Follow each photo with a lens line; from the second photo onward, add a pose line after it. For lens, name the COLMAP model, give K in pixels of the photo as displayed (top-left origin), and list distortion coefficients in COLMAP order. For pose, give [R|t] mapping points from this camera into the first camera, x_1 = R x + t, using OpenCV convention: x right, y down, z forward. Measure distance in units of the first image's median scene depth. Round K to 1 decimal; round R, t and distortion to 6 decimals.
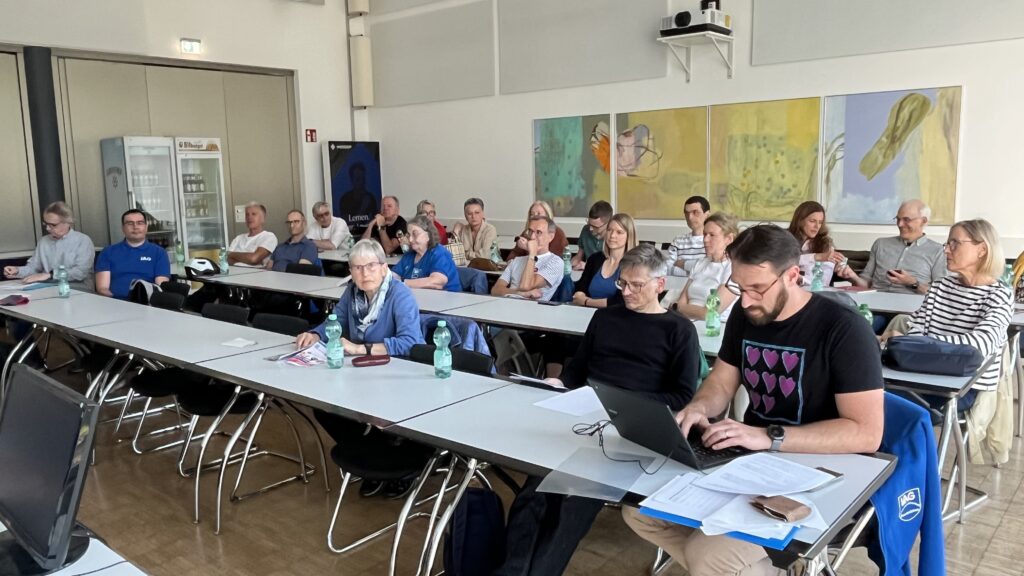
lens RADIAL K [[770.7, 0, 512.2], [0, 770.7, 287.1], [0, 0, 1]] dist [-0.009369, -0.004153]
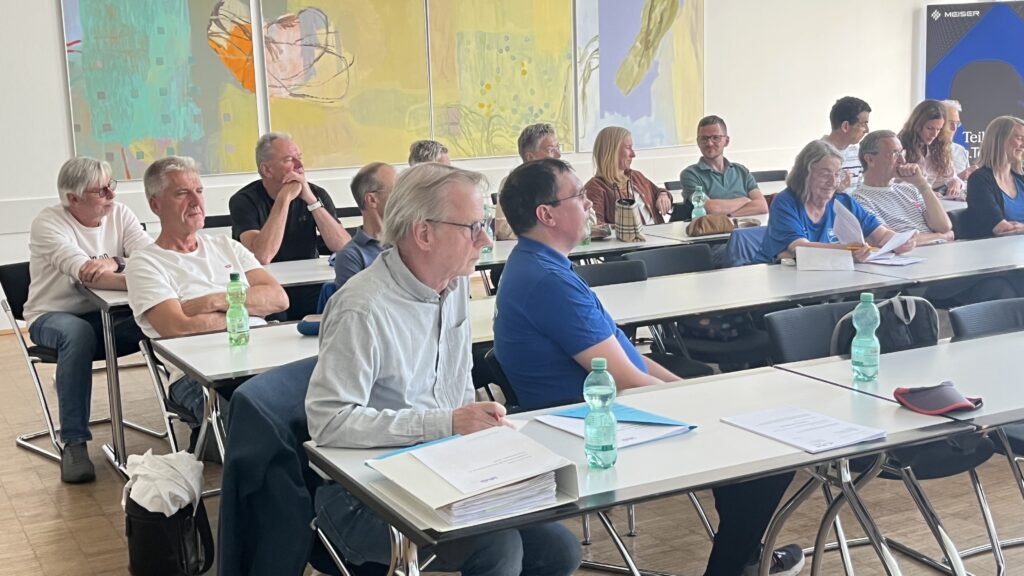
lens RADIAL K [[1256.9, 0, 512.3], [0, 1256.9, 288.7], [0, 0, 1]] dist [0.037079, 0.000000]
pose [[0.368834, -0.142181, 0.918556, -0.746190], [0.157234, 0.983533, 0.089104, -0.069225], [-0.916100, 0.111564, 0.385116, 0.570065]]
